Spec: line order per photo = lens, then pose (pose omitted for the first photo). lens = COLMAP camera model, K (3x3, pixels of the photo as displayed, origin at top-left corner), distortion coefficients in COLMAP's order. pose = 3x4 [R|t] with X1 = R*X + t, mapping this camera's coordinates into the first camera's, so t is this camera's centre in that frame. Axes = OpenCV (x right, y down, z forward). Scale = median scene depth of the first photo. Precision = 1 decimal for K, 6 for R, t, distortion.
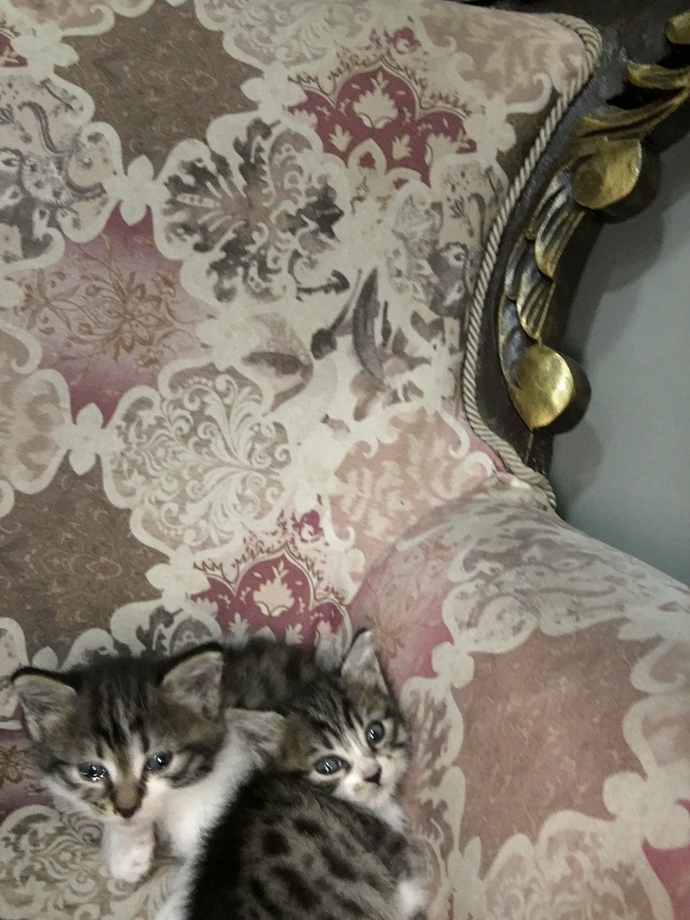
lens RADIAL K [[858.4, 0, 345.0], [0, 858.4, 460.0], [0, 0, 1]] dist [0.084955, -0.233364]
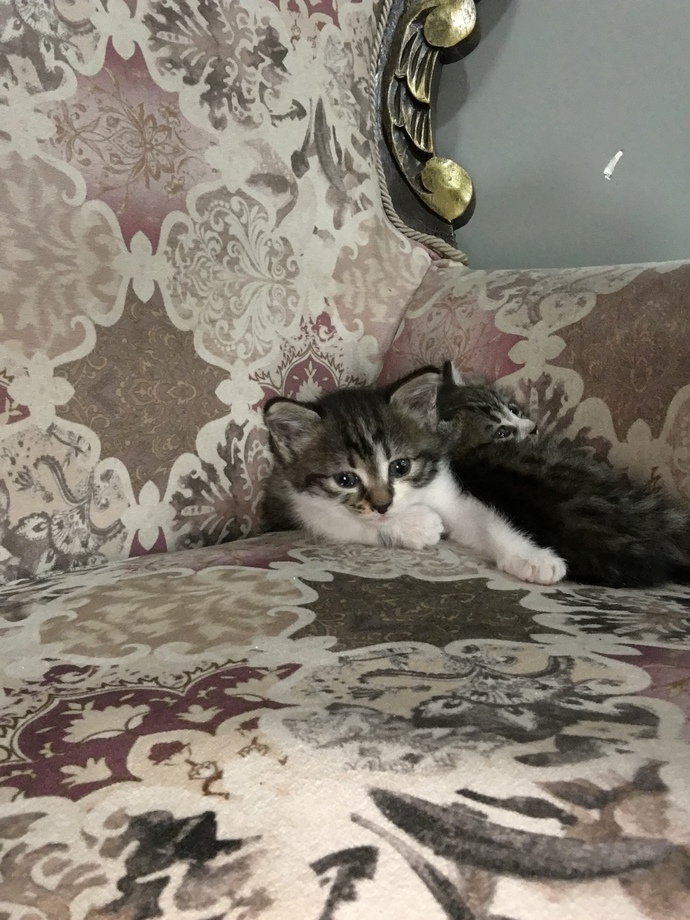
lens RADIAL K [[849.8, 0, 345.0], [0, 849.8, 460.0], [0, 0, 1]] dist [0.026201, -0.054355]
pose [[0.825684, -0.254270, 0.503579, -0.652397], [0.264036, 0.963037, 0.053340, 0.201098], [-0.498528, 0.088921, 0.862301, 0.028785]]
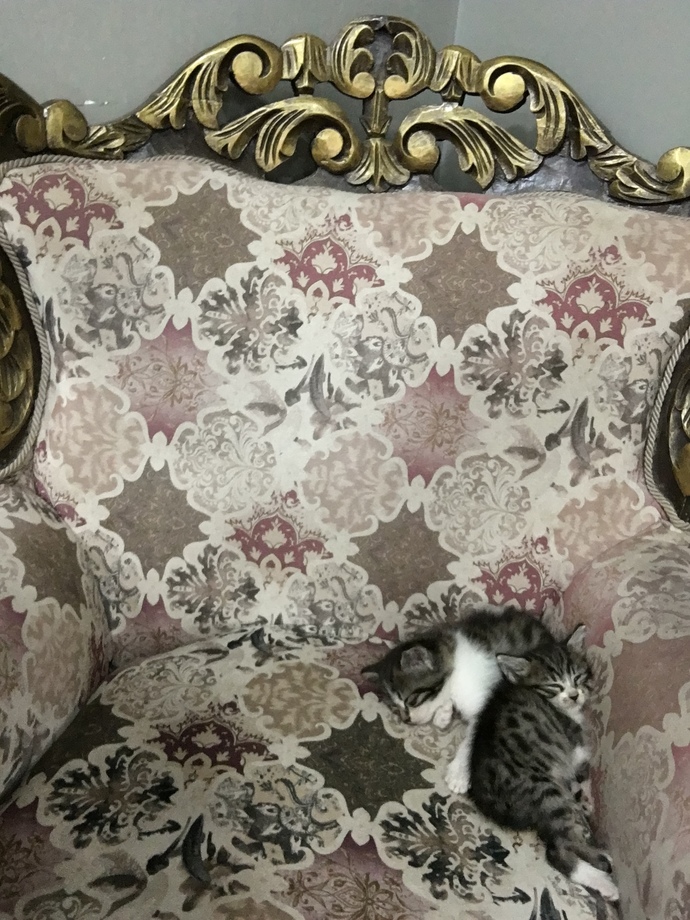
lens RADIAL K [[849.8, 0, 345.0], [0, 849.8, 460.0], [0, 0, 1]] dist [0.026201, -0.054355]
pose [[0.954048, 0.040807, -0.296862, 0.083569], [0.005284, 0.988239, 0.152827, -0.360100], [0.299607, -0.147373, 0.942612, -0.701352]]
